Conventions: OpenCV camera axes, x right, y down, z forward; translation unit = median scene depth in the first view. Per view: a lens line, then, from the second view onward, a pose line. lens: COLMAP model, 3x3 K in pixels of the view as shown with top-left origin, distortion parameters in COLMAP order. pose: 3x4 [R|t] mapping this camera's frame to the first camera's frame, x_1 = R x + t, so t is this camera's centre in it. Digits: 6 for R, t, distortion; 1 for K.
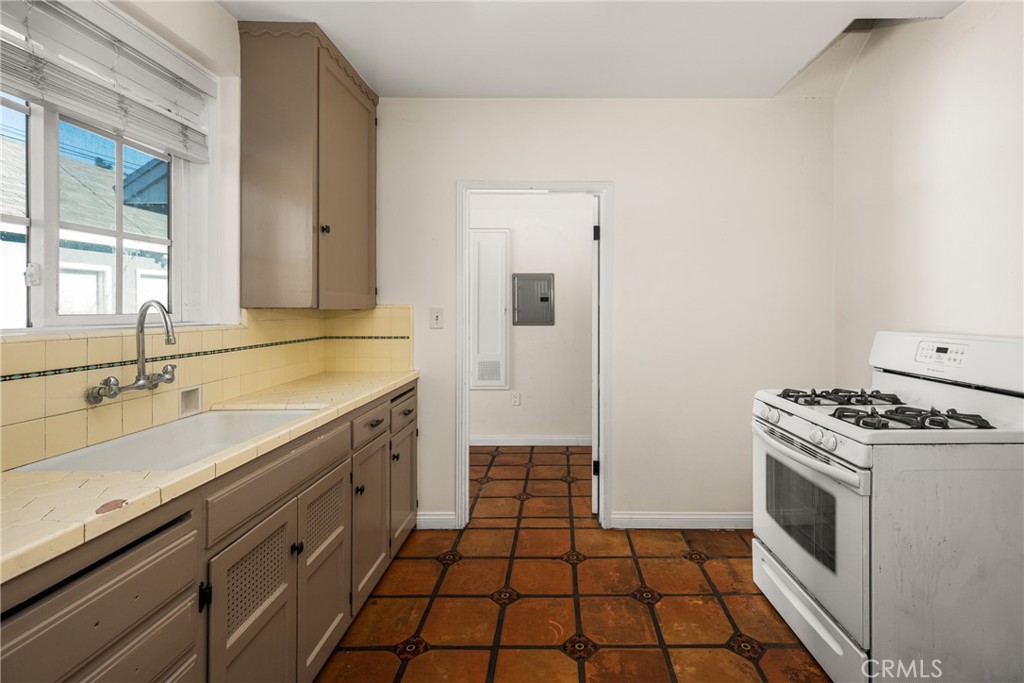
lens RADIAL K [[449.8, 0, 550.6], [0, 449.8, 305.6], [0, 0, 1]] dist [0.000734, 0.000047]
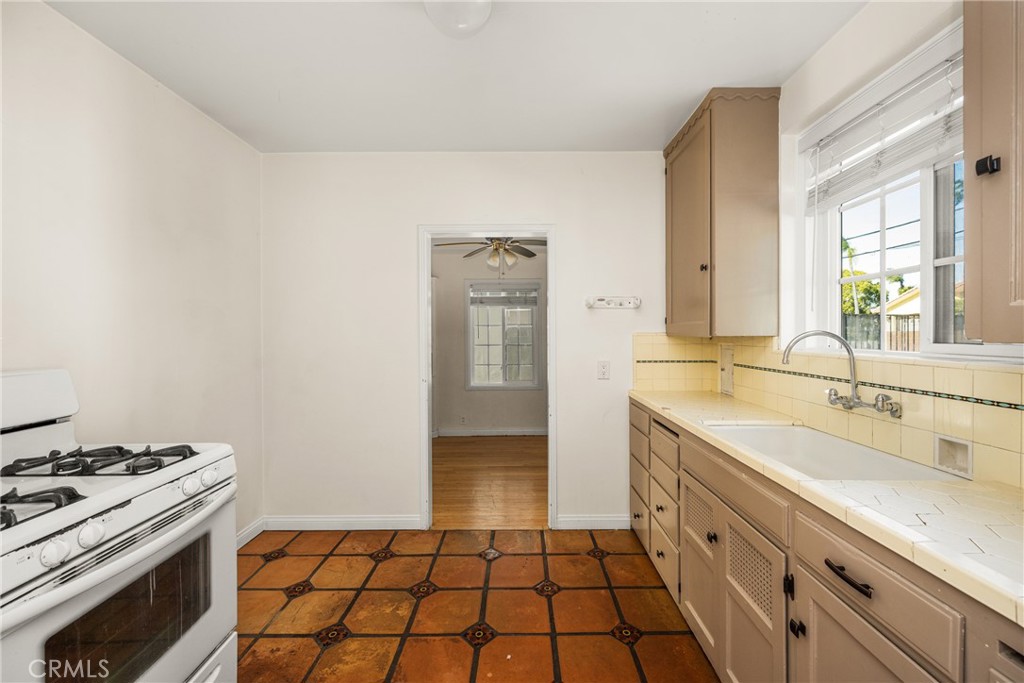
lens RADIAL K [[414.6, 0, 516.3], [0, 414.6, 339.5], [0, 0, 1]] dist [-0.000989, -0.000025]
pose [[-0.999946, -0.000930, 0.010304, -0.044415], [-0.000864, 0.999979, 0.006382, 0.006403], [-0.010310, 0.006372, -0.999927, 1.650308]]
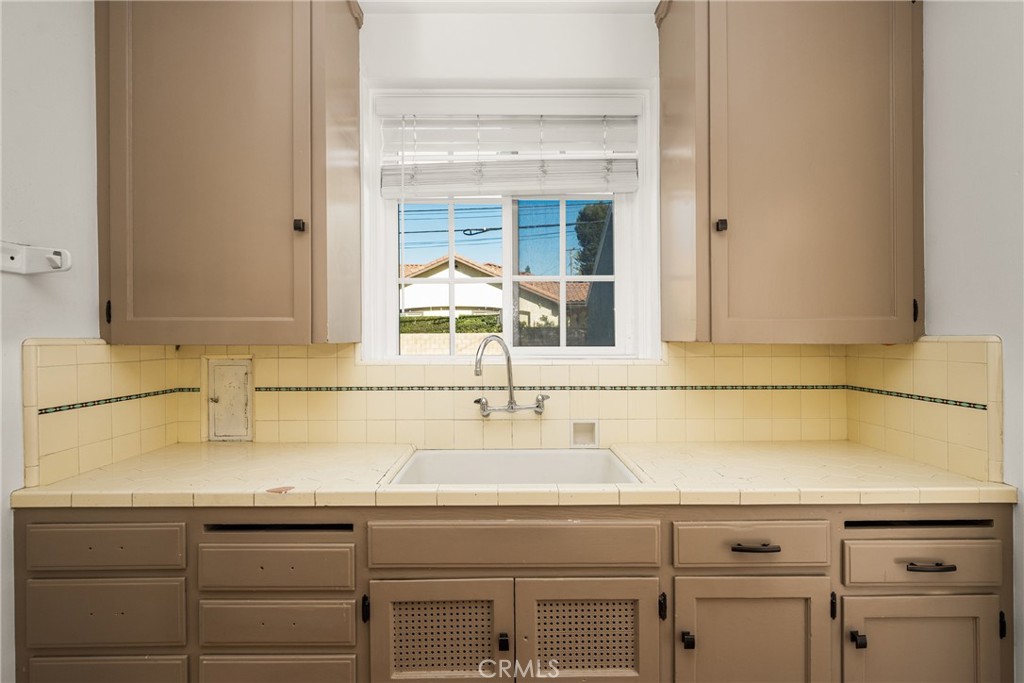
lens RADIAL K [[443.3, 0, 516.5], [0, 443.3, 339.3], [0, 0, 1]] dist [-0.002754, -0.000198]
pose [[0.028533, 0.004192, -0.999584, 0.179475], [0.007304, 0.999964, 0.004403, -0.004970], [0.999566, -0.007426, 0.028501, 0.786201]]
